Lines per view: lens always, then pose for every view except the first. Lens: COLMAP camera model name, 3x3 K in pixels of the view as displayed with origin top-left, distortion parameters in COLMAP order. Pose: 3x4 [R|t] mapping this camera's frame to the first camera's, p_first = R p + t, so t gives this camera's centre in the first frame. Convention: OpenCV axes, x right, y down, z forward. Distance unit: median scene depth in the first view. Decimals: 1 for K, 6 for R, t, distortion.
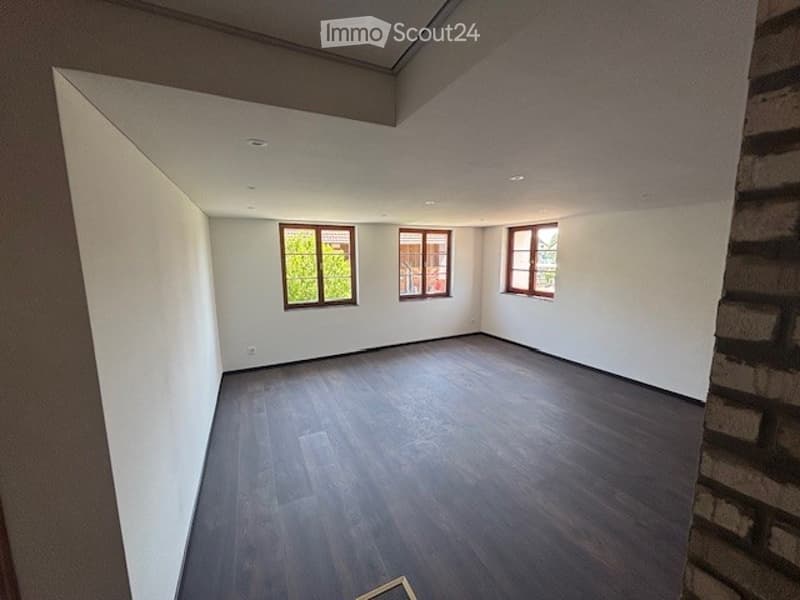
lens RADIAL K [[319.6, 0, 401.8], [0, 319.6, 296.9], [0, 0, 1]] dist [0.001532, 0.000087]
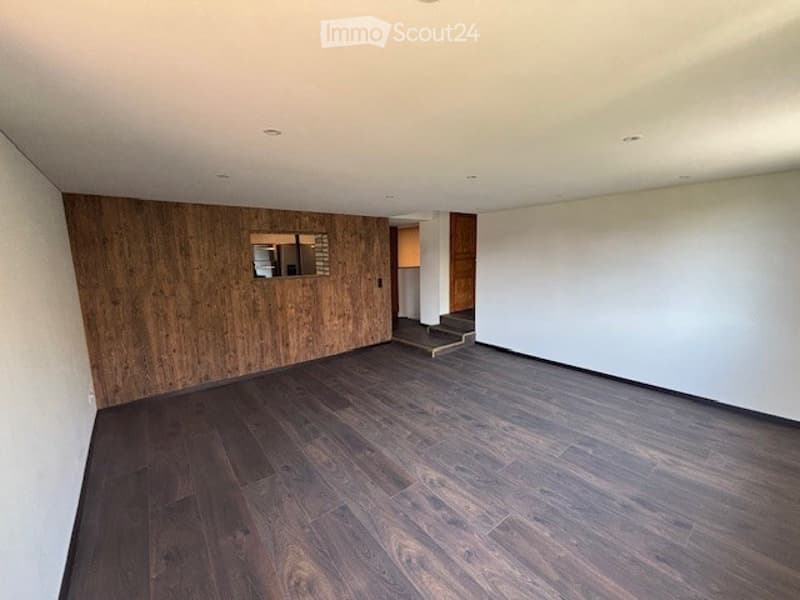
lens RADIAL K [[319.6, 0, 401.8], [0, 319.6, 296.9], [0, 0, 1]] dist [0.001532, 0.000087]
pose [[-0.972964, 0.063527, -0.222049, 0.401135], [-0.000686, 0.960627, 0.277839, -0.192643], [0.230956, 0.270480, -0.934612, 1.546407]]
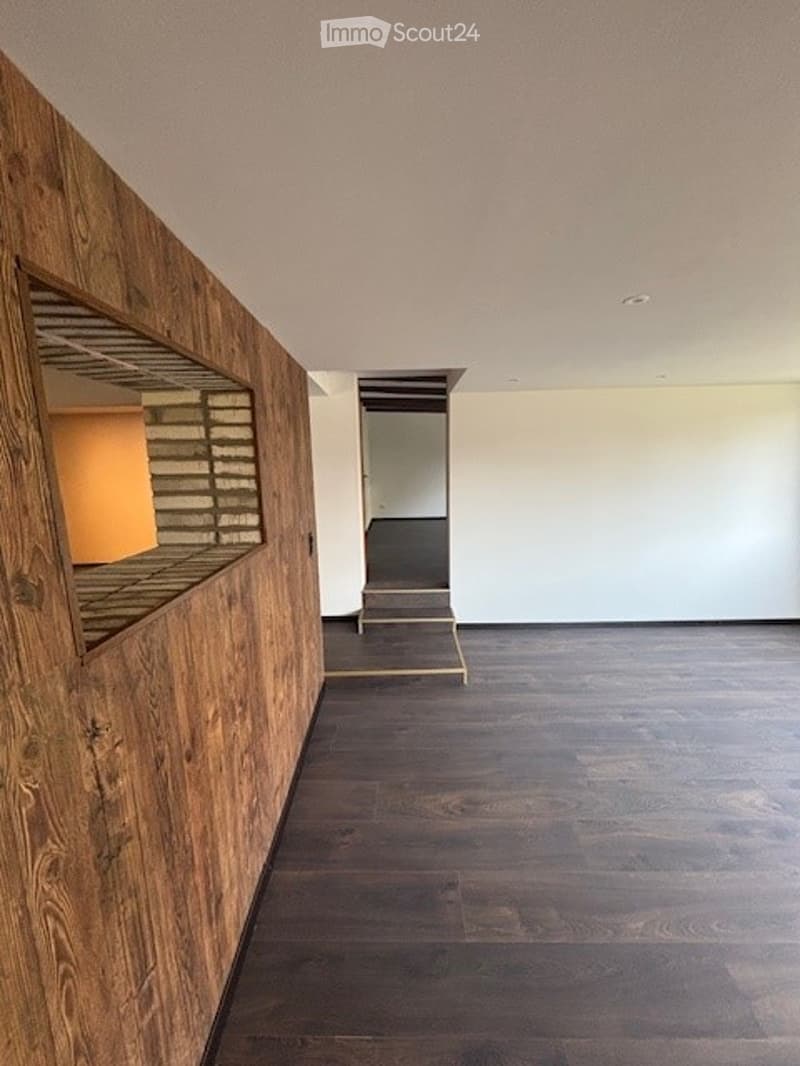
lens RADIAL K [[425.8, 0, 398.3], [0, 425.8, 534.8], [0, 0, 1]] dist [0.001532, 0.000087]
pose [[-0.445491, 0.171151, -0.878775, 0.738769], [-0.102493, 0.965354, 0.239971, -0.058309], [0.889400, 0.196973, -0.412515, 0.596066]]
